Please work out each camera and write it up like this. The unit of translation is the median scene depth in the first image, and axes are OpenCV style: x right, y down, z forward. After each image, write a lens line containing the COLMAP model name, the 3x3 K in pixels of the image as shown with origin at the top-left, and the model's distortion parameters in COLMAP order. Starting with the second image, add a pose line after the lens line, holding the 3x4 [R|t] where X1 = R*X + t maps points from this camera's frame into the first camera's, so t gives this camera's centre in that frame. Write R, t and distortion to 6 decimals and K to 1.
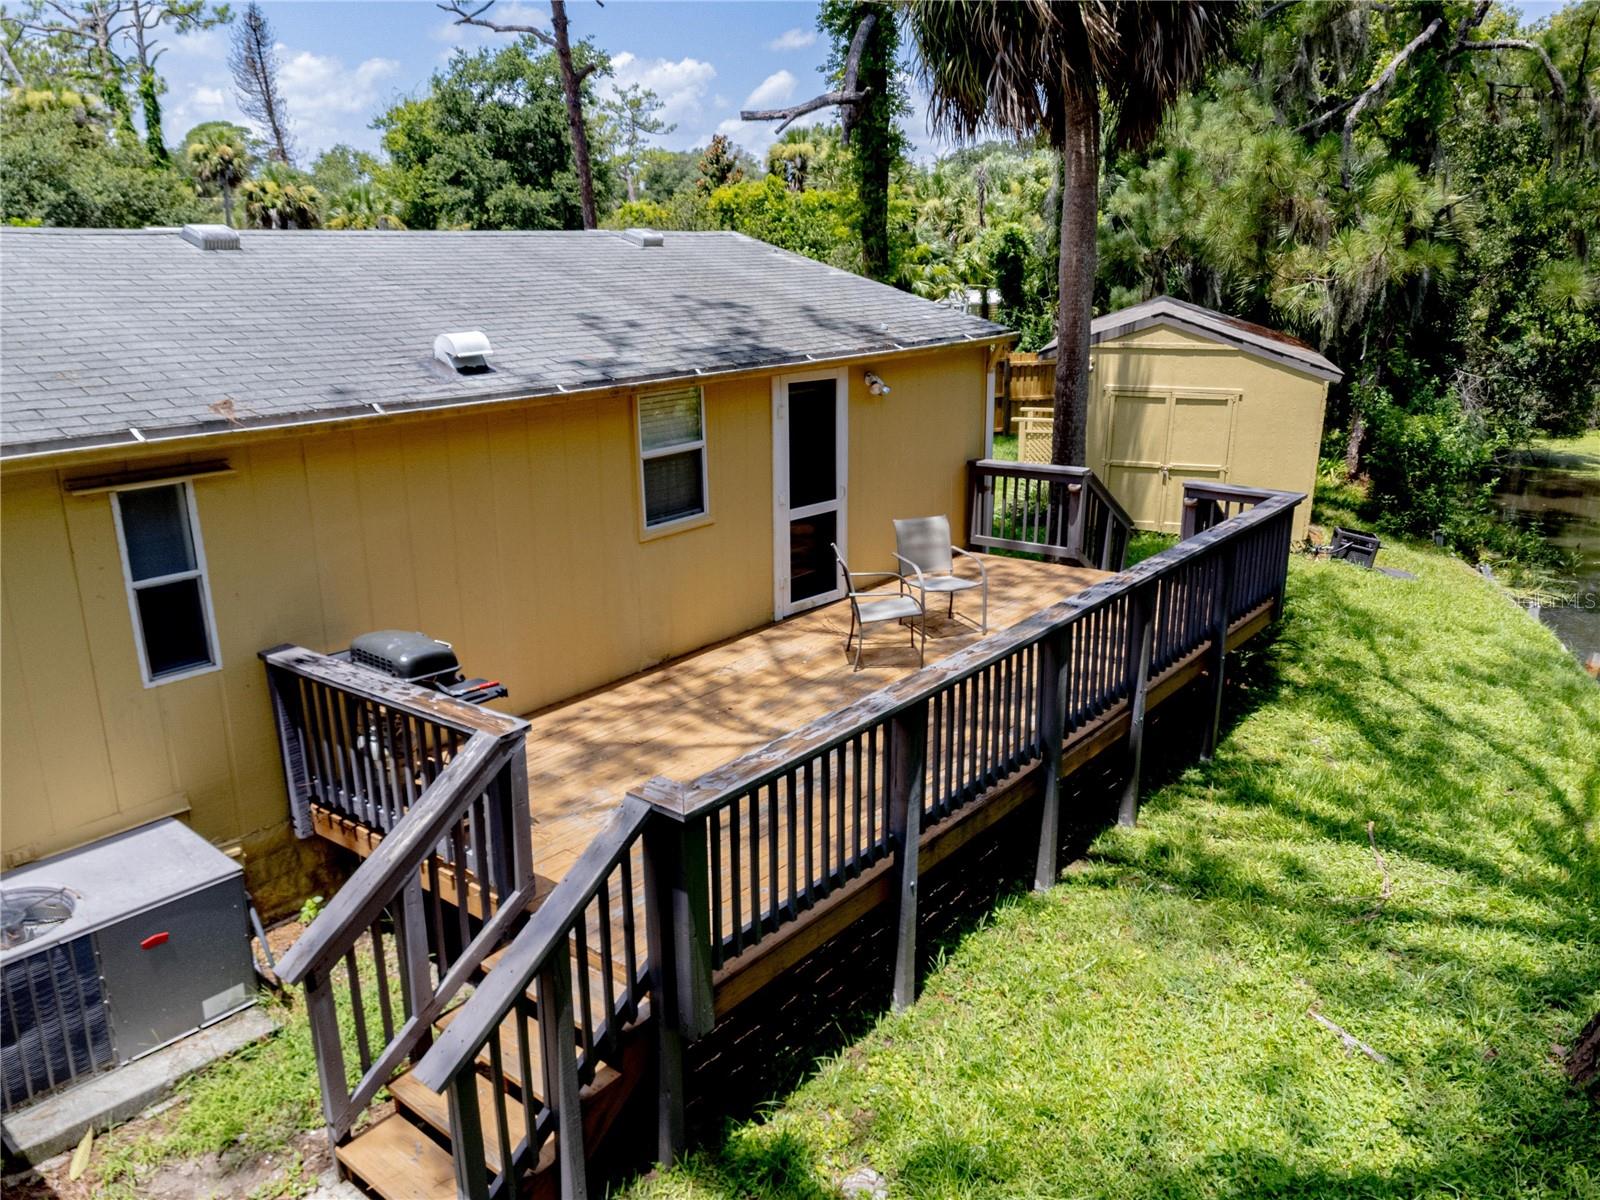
lens RADIAL K [[1172.2, 0, 798.6], [0, 1172.2, 591.3], [0, 0, 1]] dist [0.011911, -0.022520]
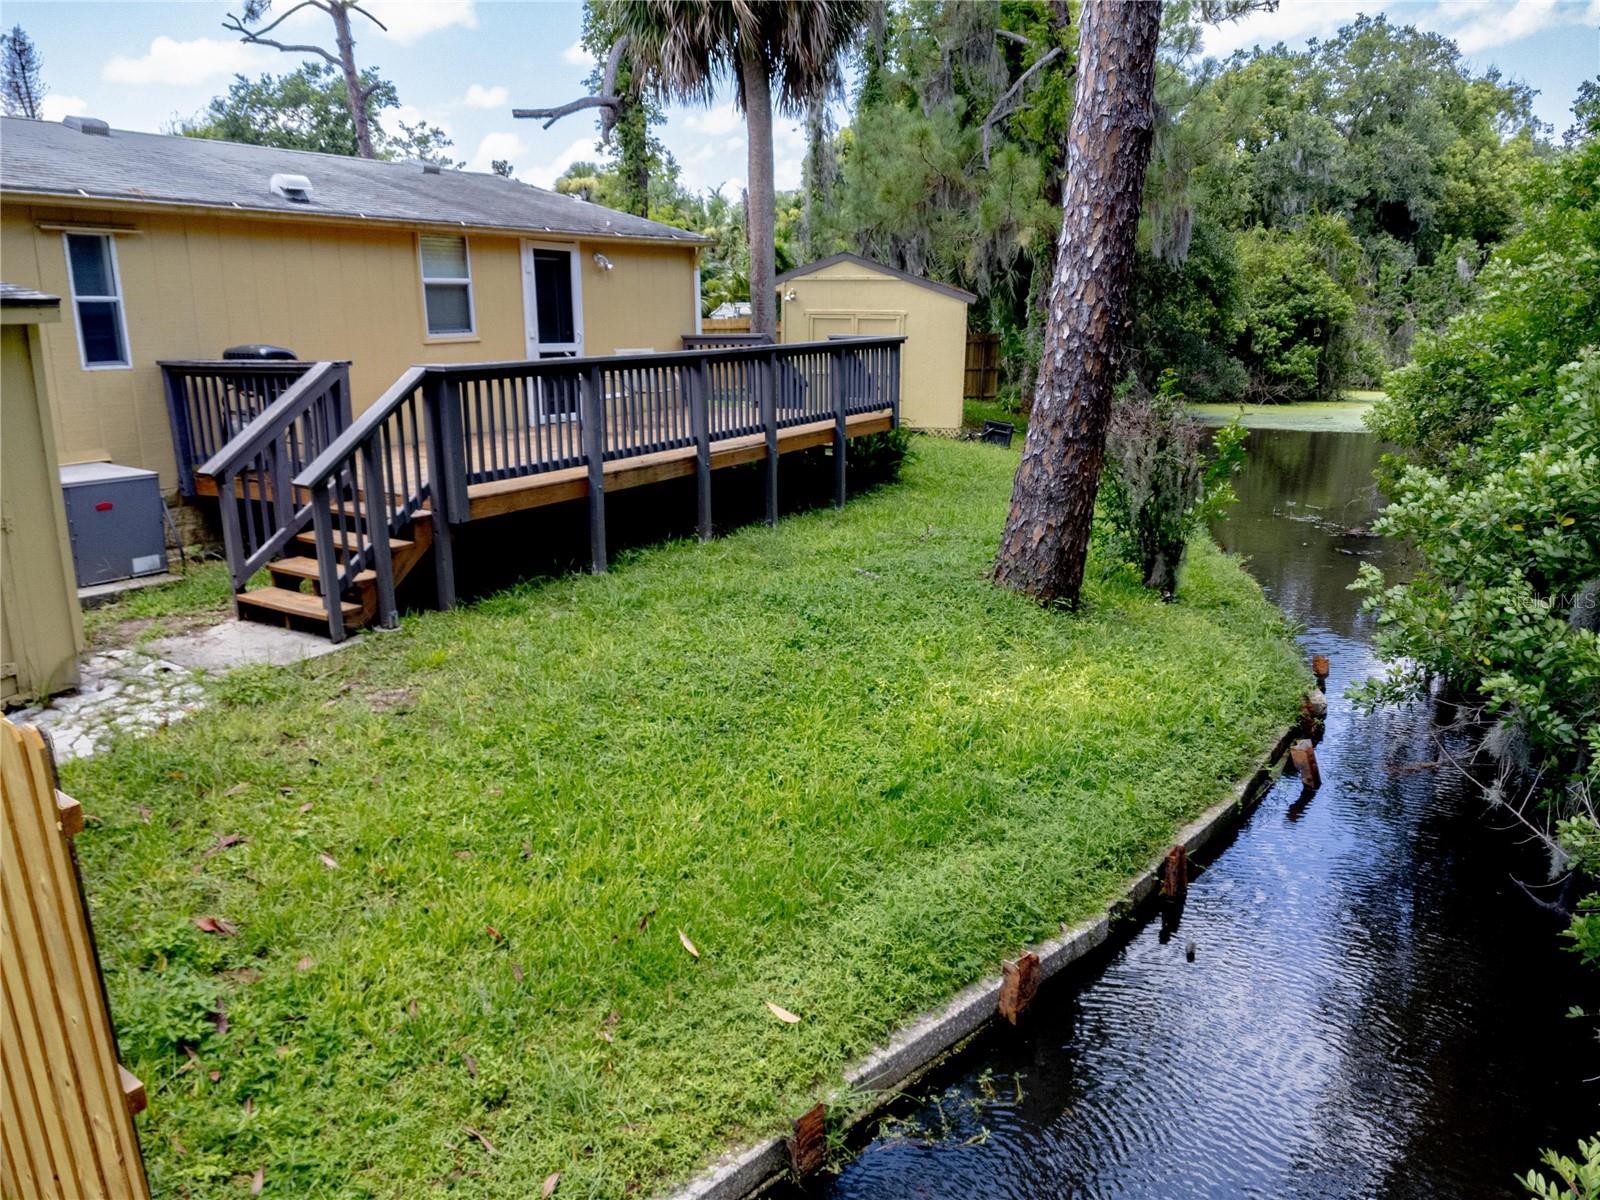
lens RADIAL K [[1172.2, 0, 804.6], [0, 1172.2, 611.3], [0, 0, 1]] dist [0.011911, -0.022520]
pose [[0.986076, -0.037301, 0.162061, 0.017120], [0.042259, 0.998735, -0.027257, 0.077224], [-0.160839, 0.033726, 0.986404, -0.103266]]
